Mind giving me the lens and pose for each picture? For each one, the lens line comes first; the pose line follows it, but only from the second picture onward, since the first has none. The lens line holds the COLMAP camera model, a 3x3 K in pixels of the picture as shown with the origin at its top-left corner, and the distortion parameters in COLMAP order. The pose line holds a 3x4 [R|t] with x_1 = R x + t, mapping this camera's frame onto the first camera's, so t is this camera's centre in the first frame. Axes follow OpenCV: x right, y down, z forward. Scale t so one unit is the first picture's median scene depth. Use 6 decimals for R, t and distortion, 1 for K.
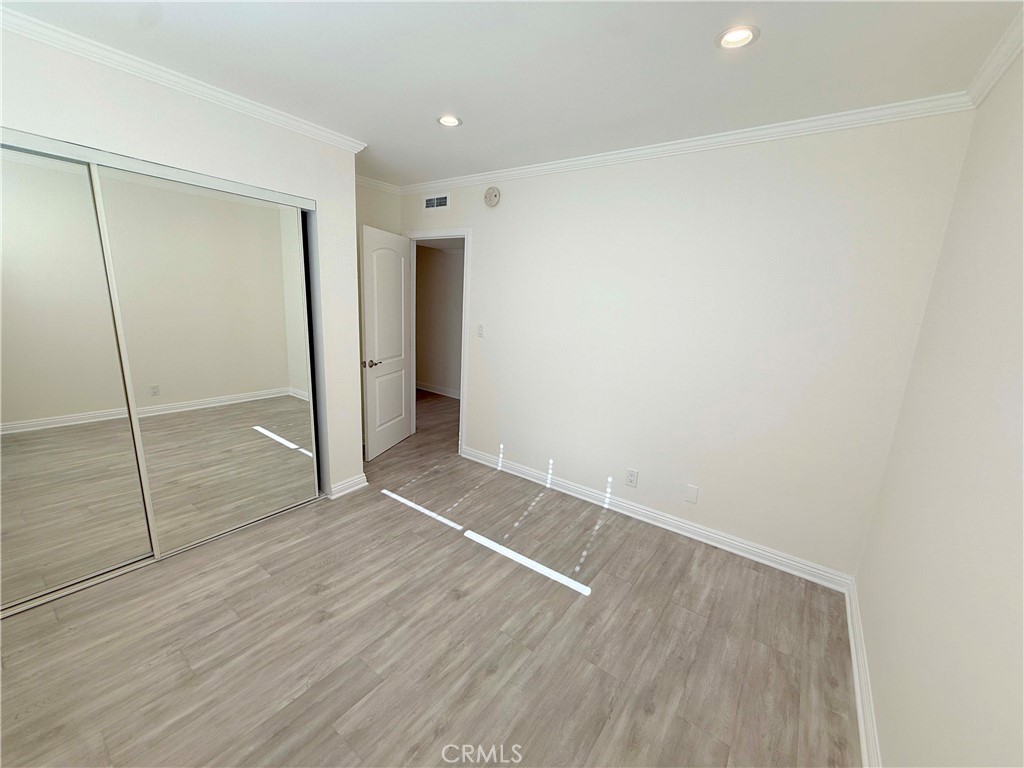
lens RADIAL K [[405.5, 0, 507.3], [0, 405.5, 384.3], [0, 0, 1]] dist [0.002365, -0.000193]
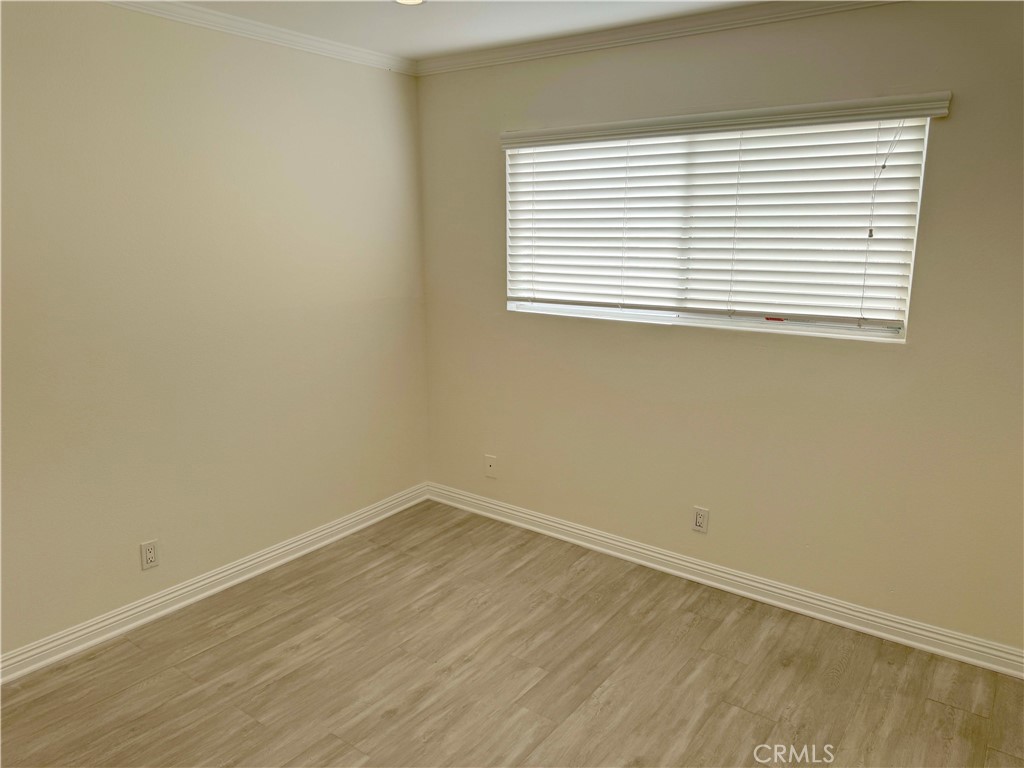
lens RADIAL K [[723.7, 0, 506.2], [0, 723.7, 388.3], [0, 0, 1]] dist [0.031077, -0.019009]
pose [[-0.998485, -0.052731, -0.015696, -0.191528], [-0.054520, 0.910050, 0.410896, -0.457406], [-0.007383, 0.411130, -0.911547, 1.838186]]
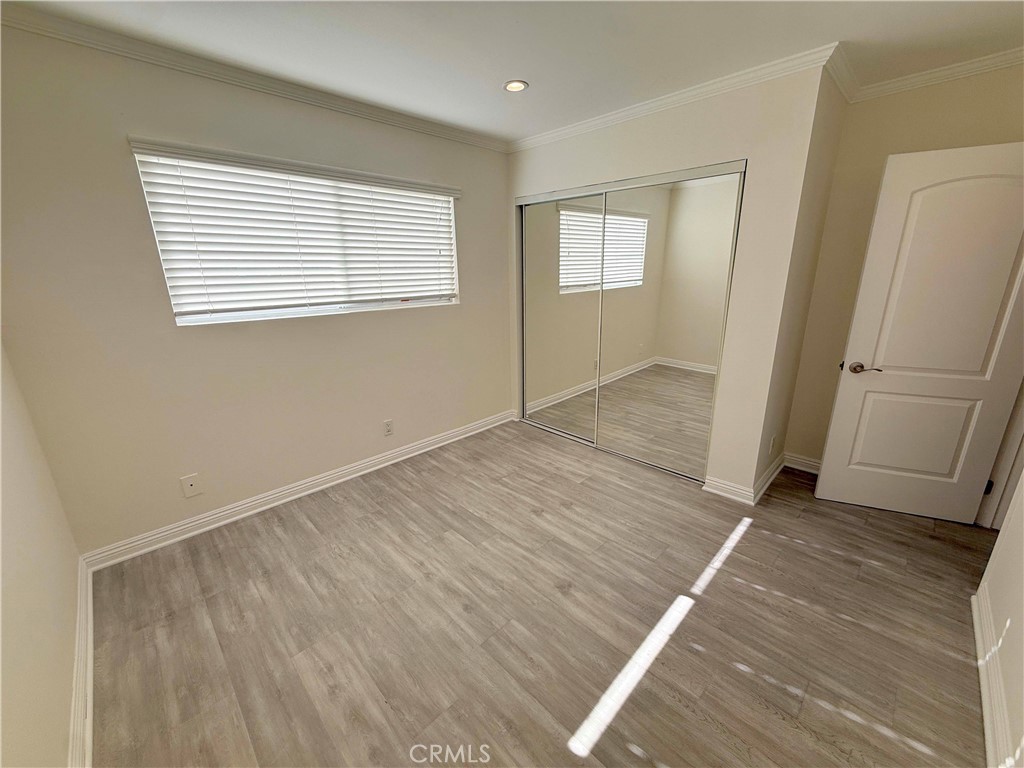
lens RADIAL K [[405.5, 0, 510.9], [0, 405.5, 388.5], [0, 0, 1]] dist [0.002365, -0.000193]
pose [[-0.150477, 0.234707, -0.960349, 0.757969], [-0.198753, 0.944394, 0.261950, -0.146811], [0.968429, 0.230289, -0.095461, 0.958767]]
